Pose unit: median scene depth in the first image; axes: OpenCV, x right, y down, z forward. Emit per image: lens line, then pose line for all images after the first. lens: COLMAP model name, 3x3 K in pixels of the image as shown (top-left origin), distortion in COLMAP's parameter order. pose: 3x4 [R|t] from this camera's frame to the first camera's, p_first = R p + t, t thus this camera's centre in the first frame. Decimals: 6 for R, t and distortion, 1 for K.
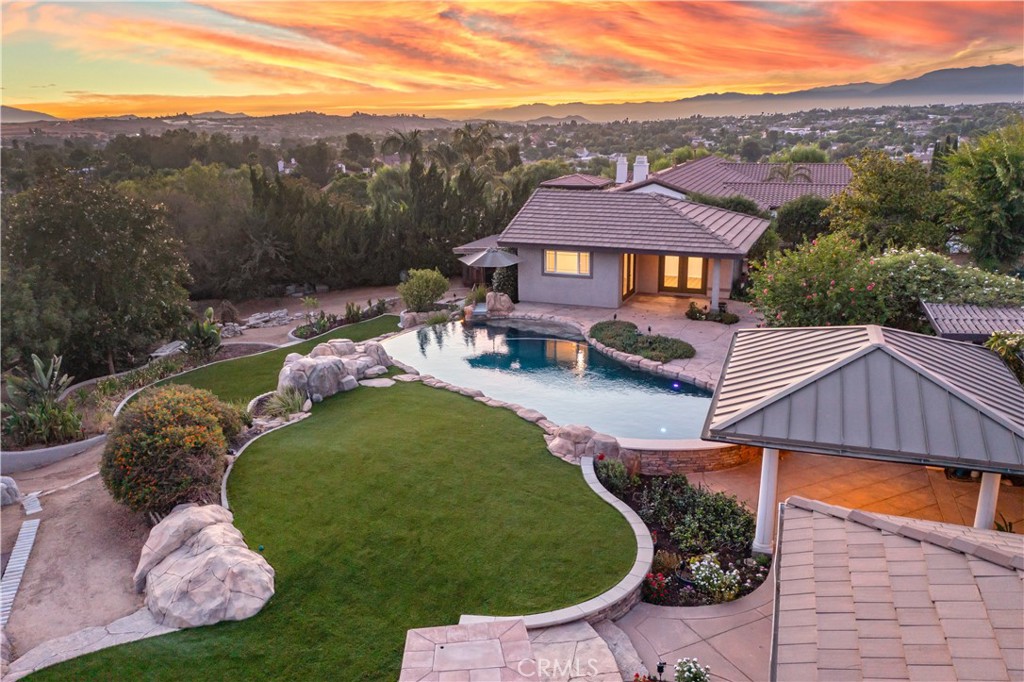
lens RADIAL K [[812.3, 0, 508.9], [0, 812.3, 335.7], [0, 0, 1]] dist [-0.007720, 0.010682]
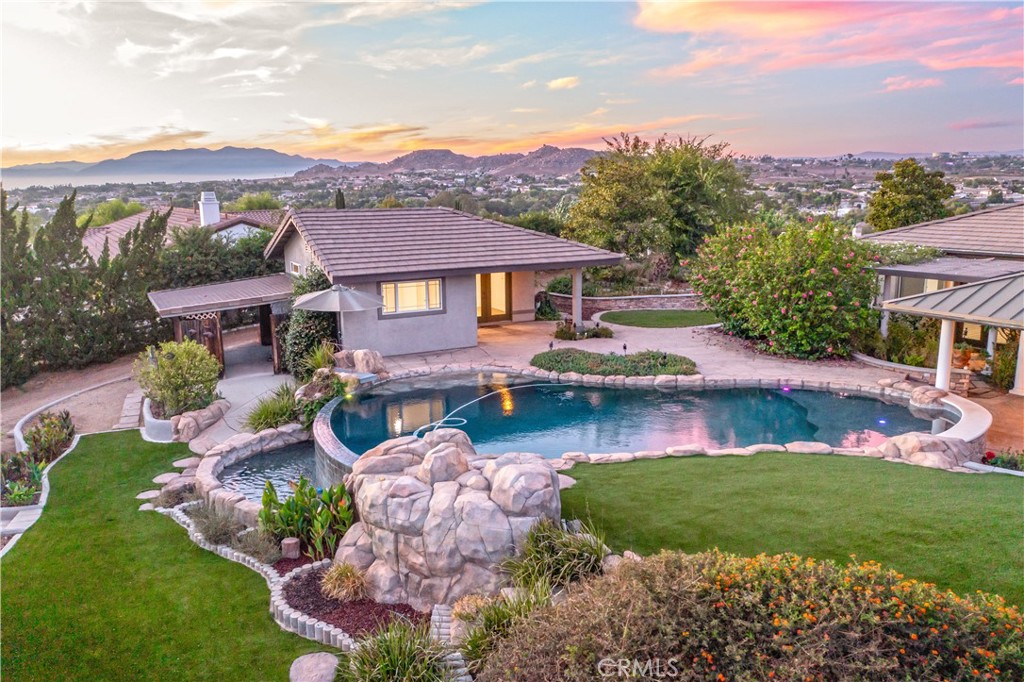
lens RADIAL K [[812.3, 0, 514.1], [0, 812.3, 339.1], [0, 0, 1]] dist [-0.007720, 0.010682]
pose [[0.633461, -0.141707, 0.760688, -0.423186], [0.207922, 0.978103, 0.009062, -0.037813], [-0.745316, 0.152423, 0.649054, 0.434706]]
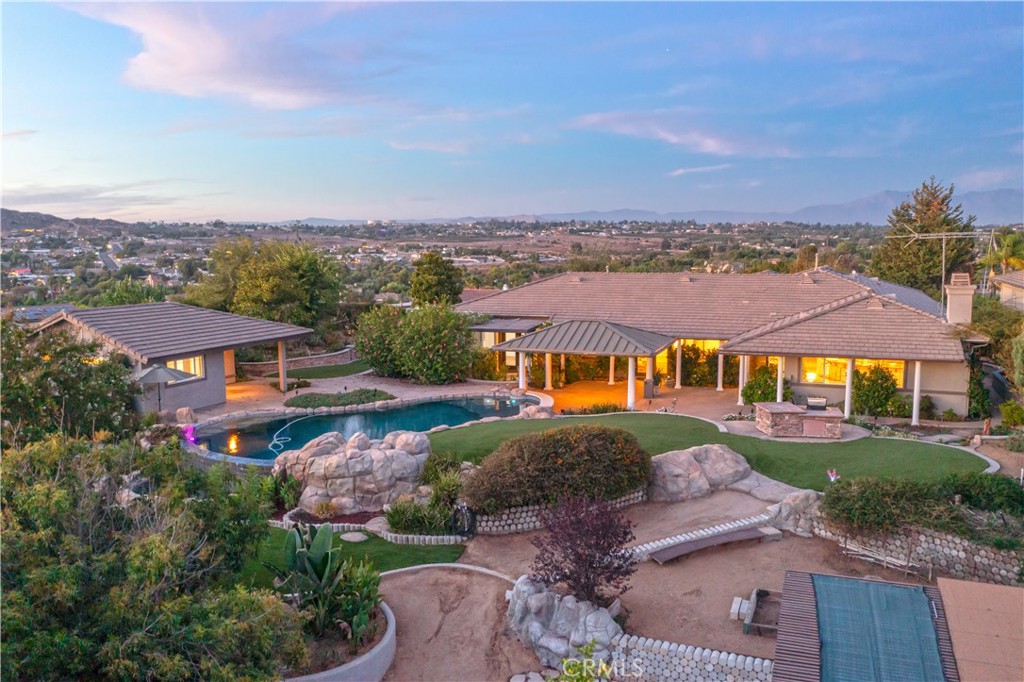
lens RADIAL K [[812.3, 0, 517.7], [0, 812.3, 337.5], [0, 0, 1]] dist [-0.007720, 0.010682]
pose [[0.037316, -0.106689, 0.993592, -0.879668], [0.272585, 0.957666, 0.092593, -0.104795], [-0.961408, 0.267383, 0.064818, 0.502805]]
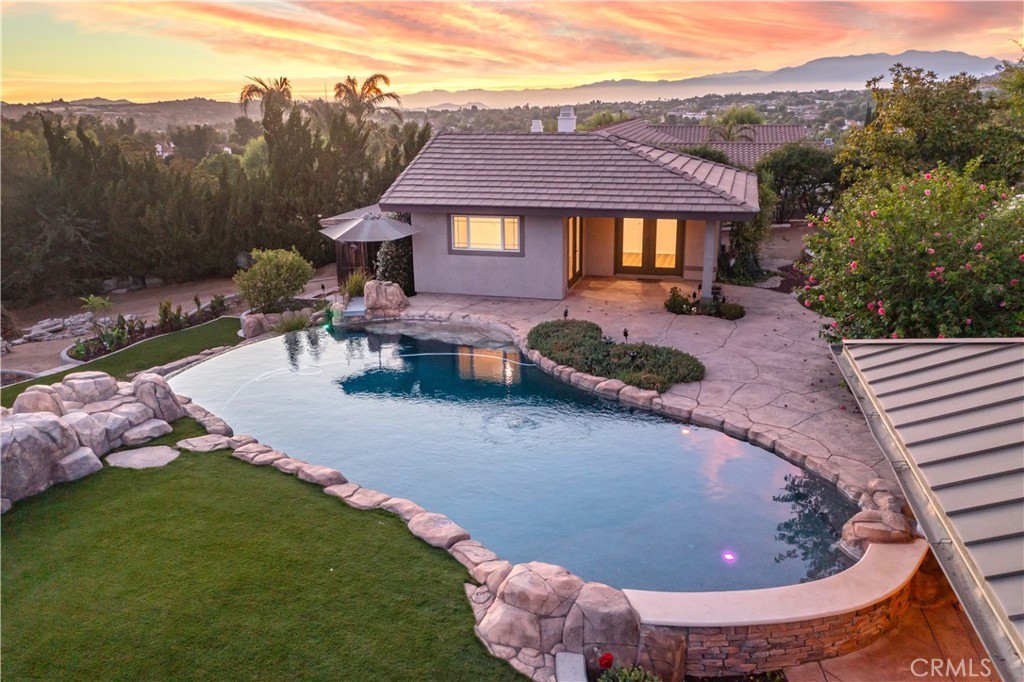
lens RADIAL K [[812.3, 0, 510.1], [0, 812.3, 341.0], [0, 0, 1]] dist [-0.007720, 0.010682]
pose [[0.992859, -0.034361, 0.114240, 0.011601], [0.031928, 0.999224, 0.023057, -0.015532], [-0.114943, -0.019245, 0.993186, 0.315651]]
